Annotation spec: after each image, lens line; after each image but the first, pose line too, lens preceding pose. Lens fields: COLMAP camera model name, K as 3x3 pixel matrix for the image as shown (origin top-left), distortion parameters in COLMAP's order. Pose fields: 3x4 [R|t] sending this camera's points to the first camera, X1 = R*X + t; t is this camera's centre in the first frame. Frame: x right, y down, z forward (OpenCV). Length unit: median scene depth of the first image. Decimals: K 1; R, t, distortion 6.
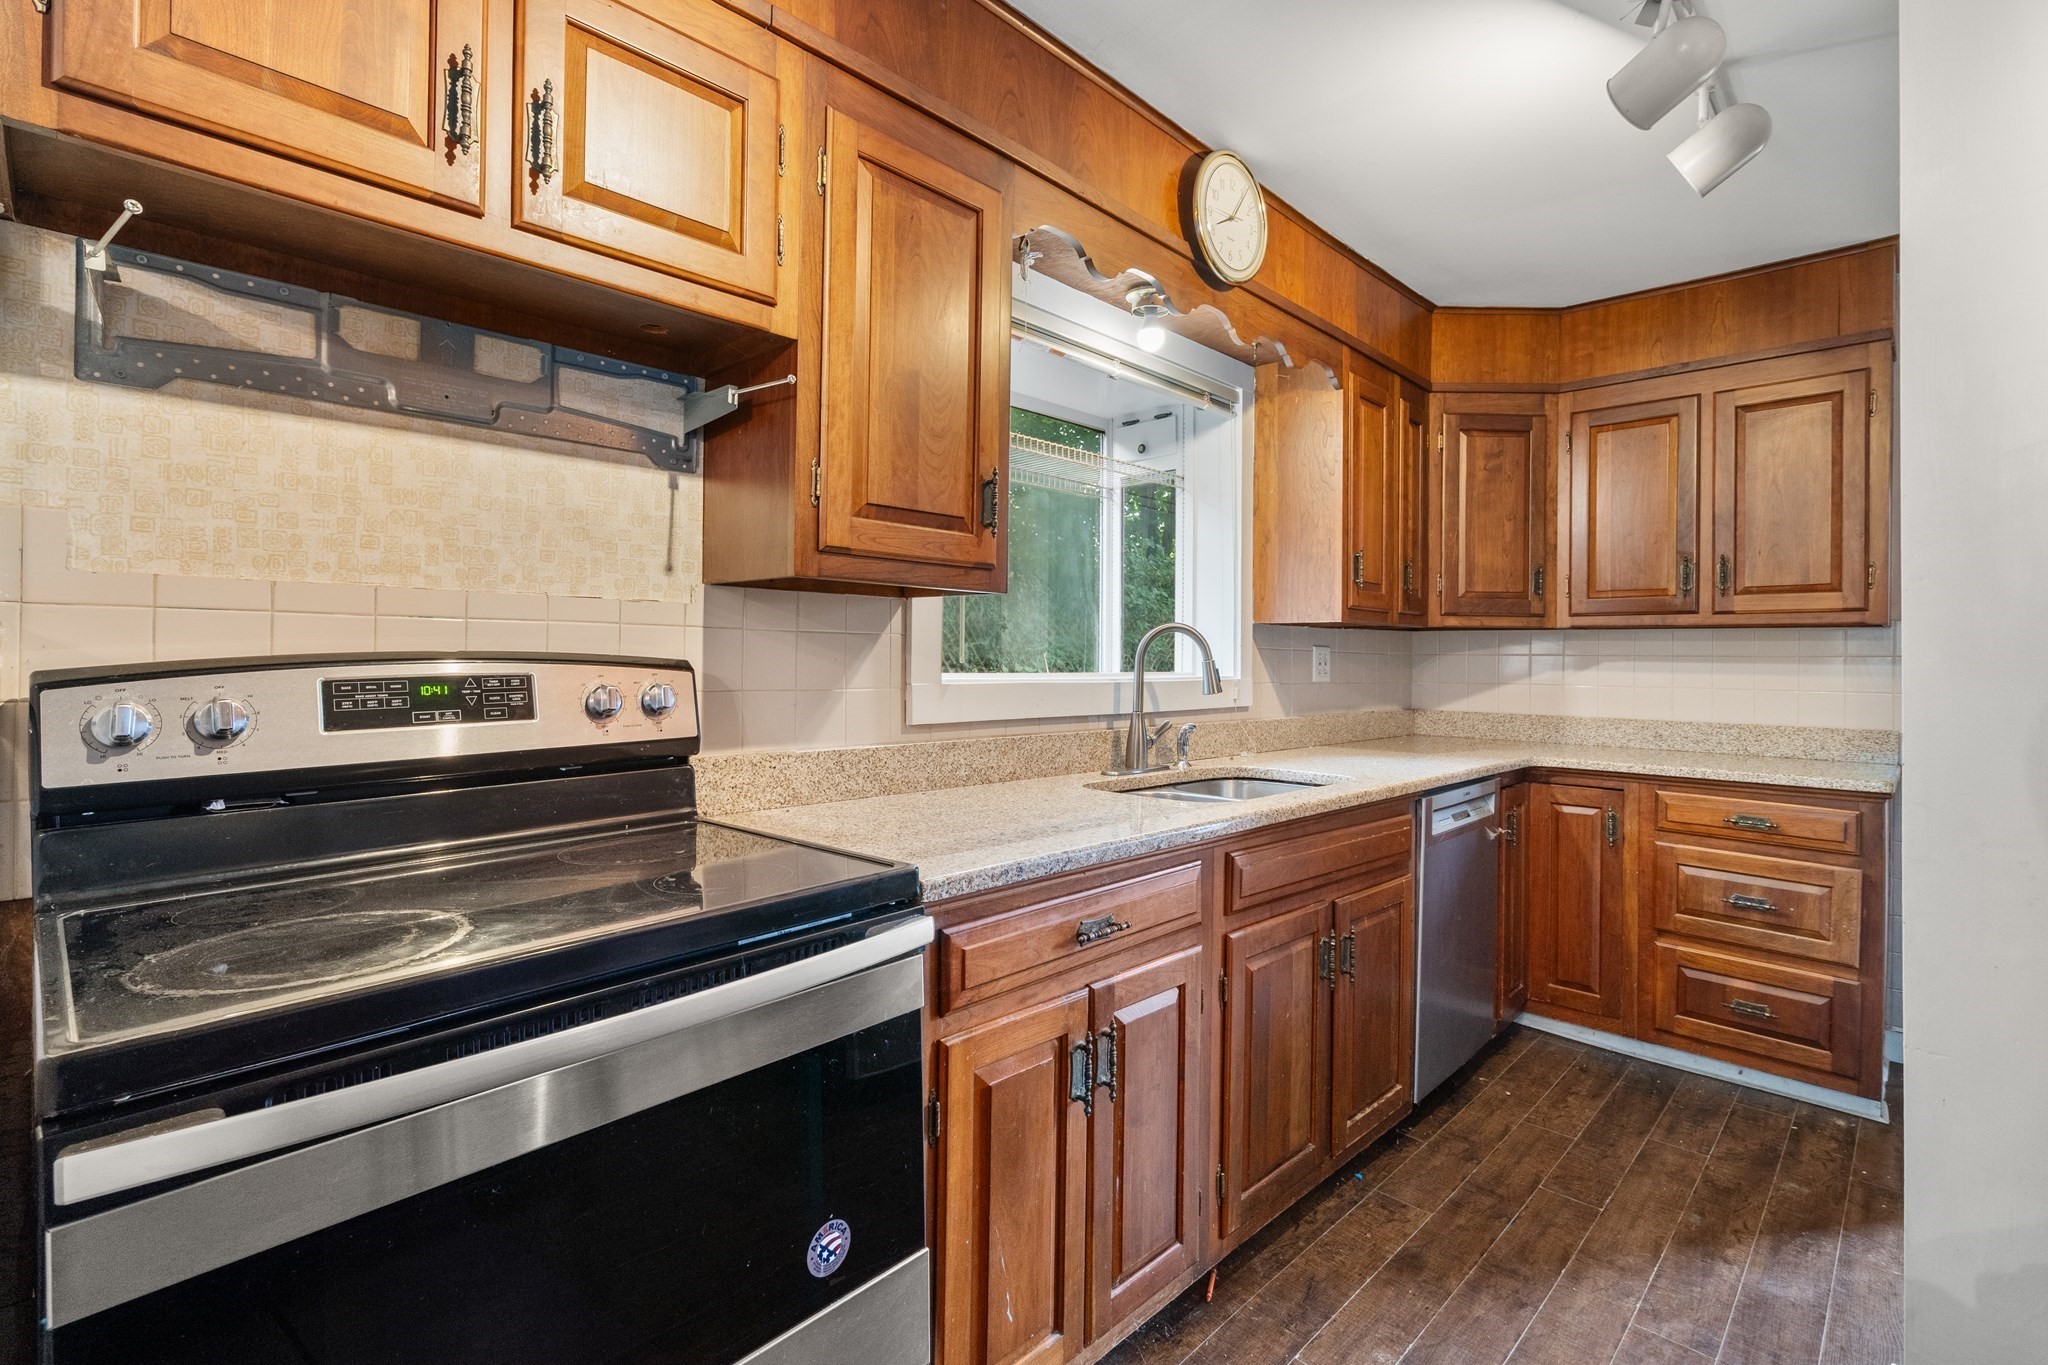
lens RADIAL K [[940.7, 0, 1020.5], [0, 940.7, 654.5], [0, 0, 1]] dist [-0.001637, 0.000790]
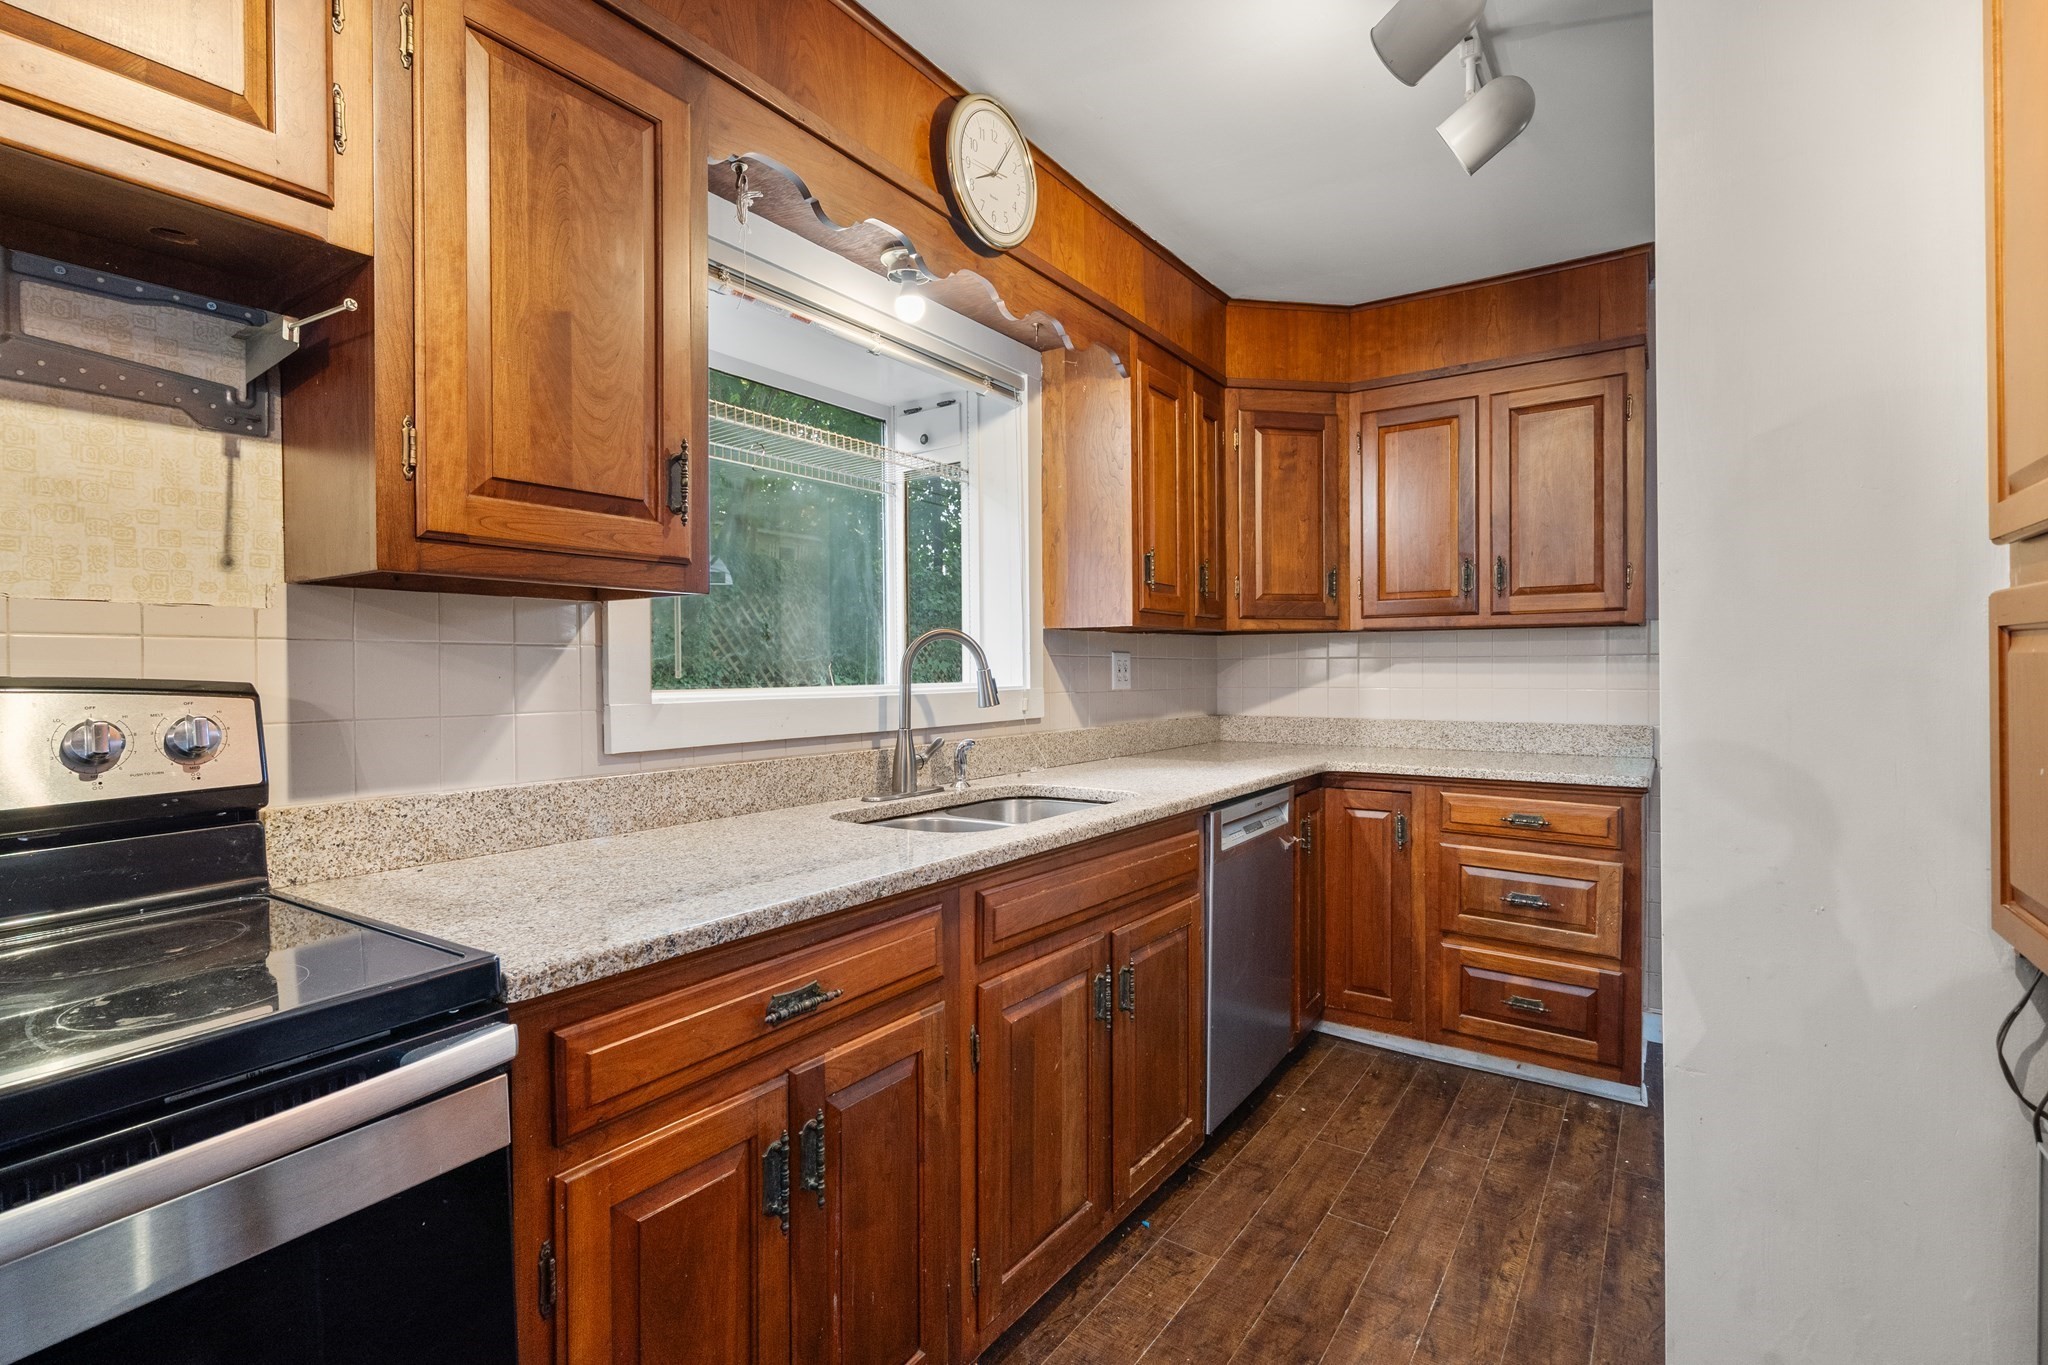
lens RADIAL K [[944.6, 0, 1020.5], [0, 944.6, 676.5], [0, 0, 1]] dist [-0.003526, 0.000418]
pose [[0.986603, -0.018532, 0.162085, 0.087517], [0.016324, 0.999755, 0.014946, -0.000172], [-0.162322, -0.012100, 0.986664, 0.098148]]
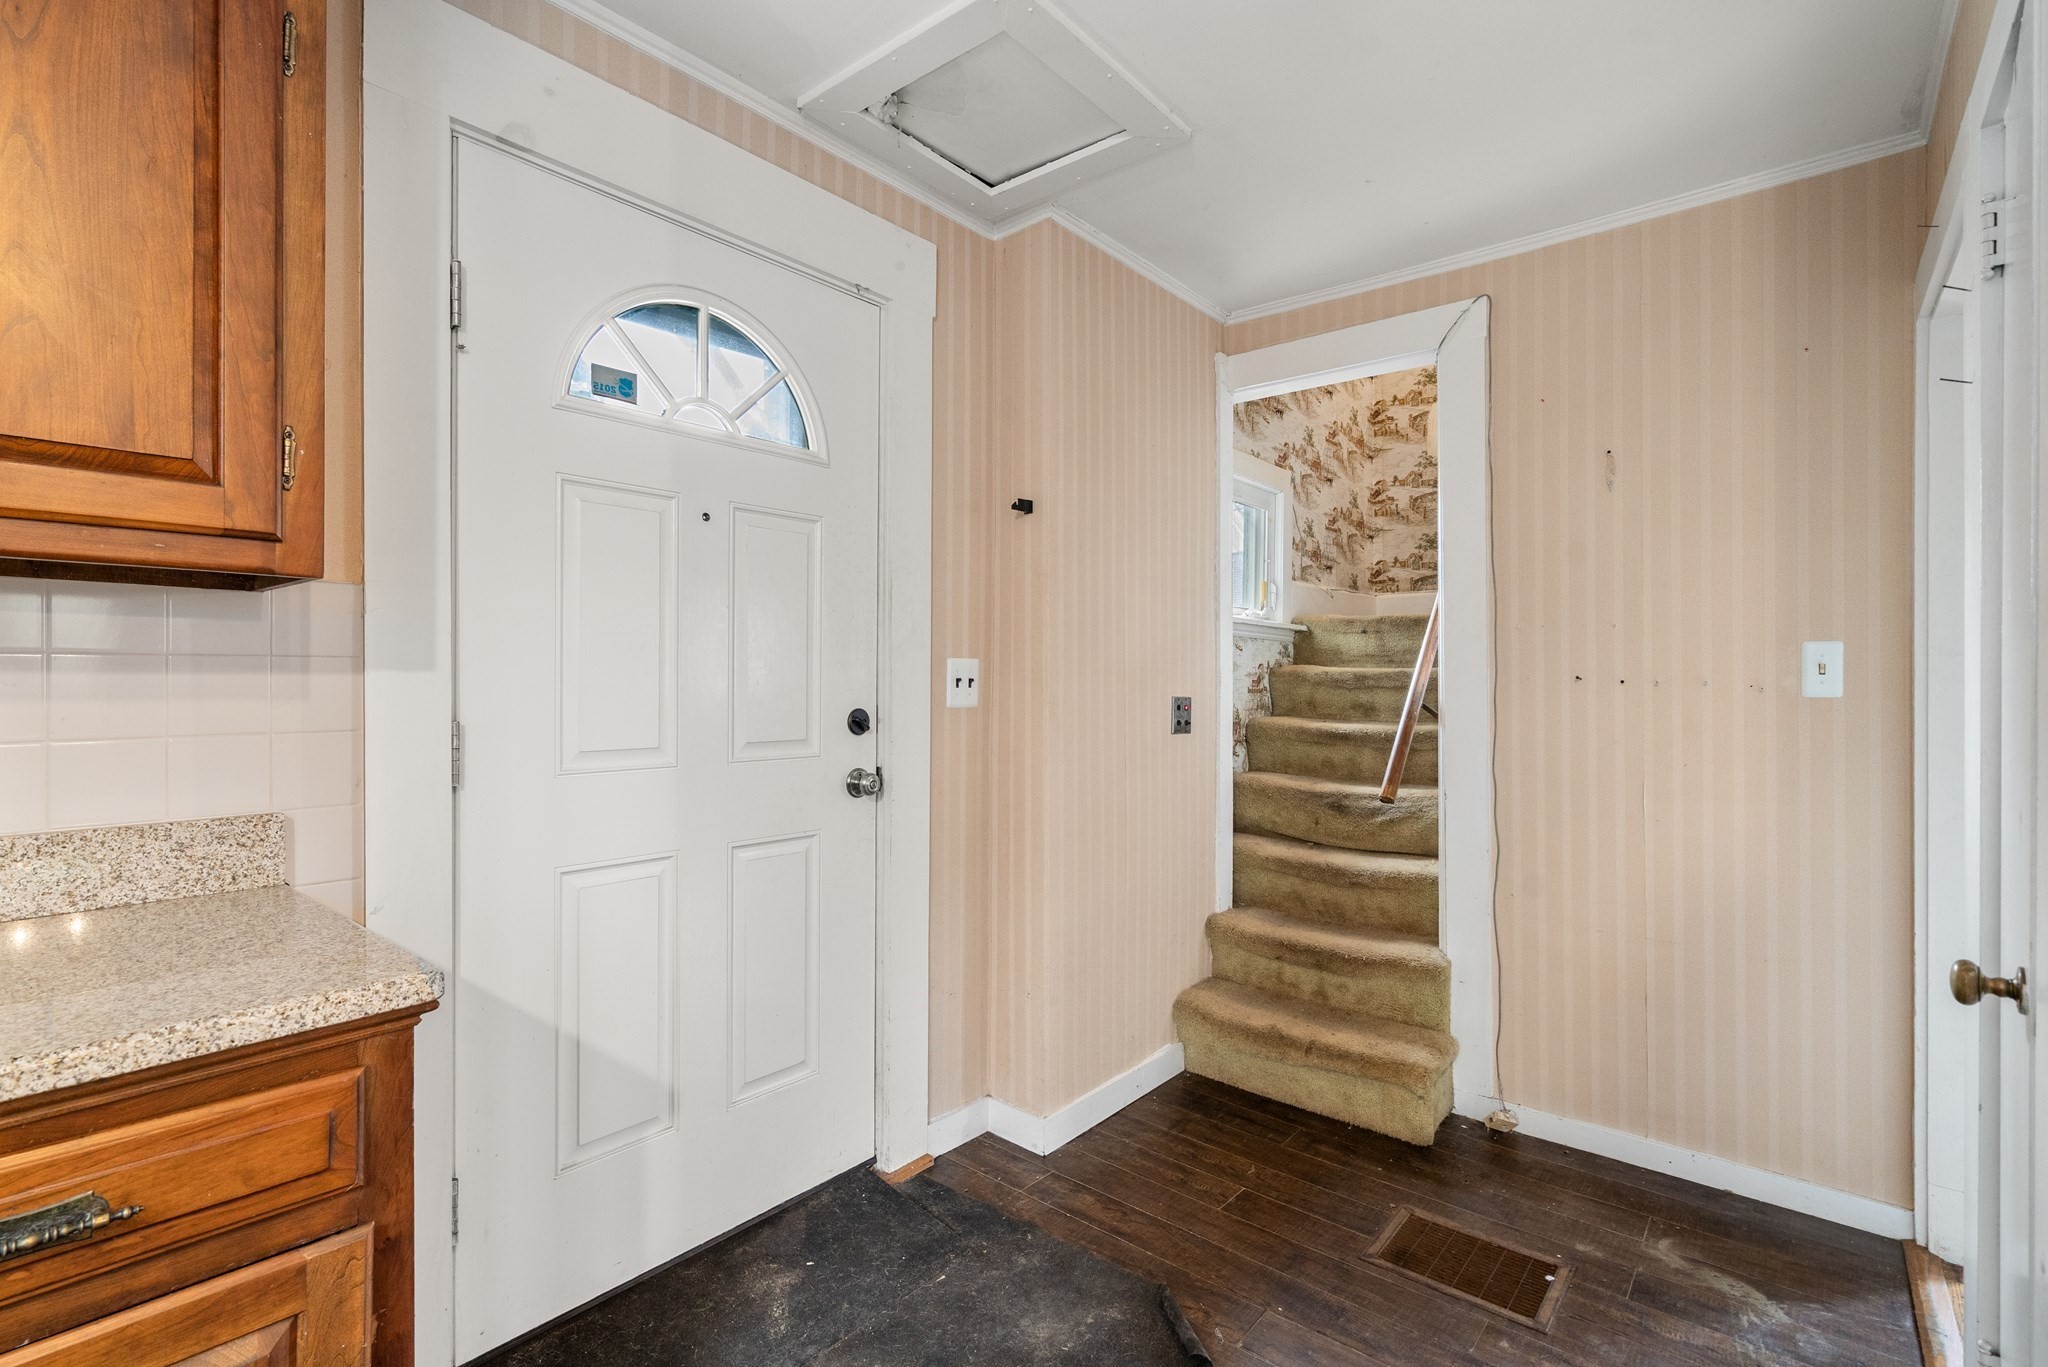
lens RADIAL K [[944.6, 0, 1020.5], [0, 944.6, 677.5], [0, 0, 1]] dist [-0.003526, 0.000418]
pose [[-0.072208, -0.013060, 0.997304, 0.506750], [-0.006827, 0.999897, 0.012600, 0.006724], [-0.997366, -0.005899, -0.072289, 0.770596]]
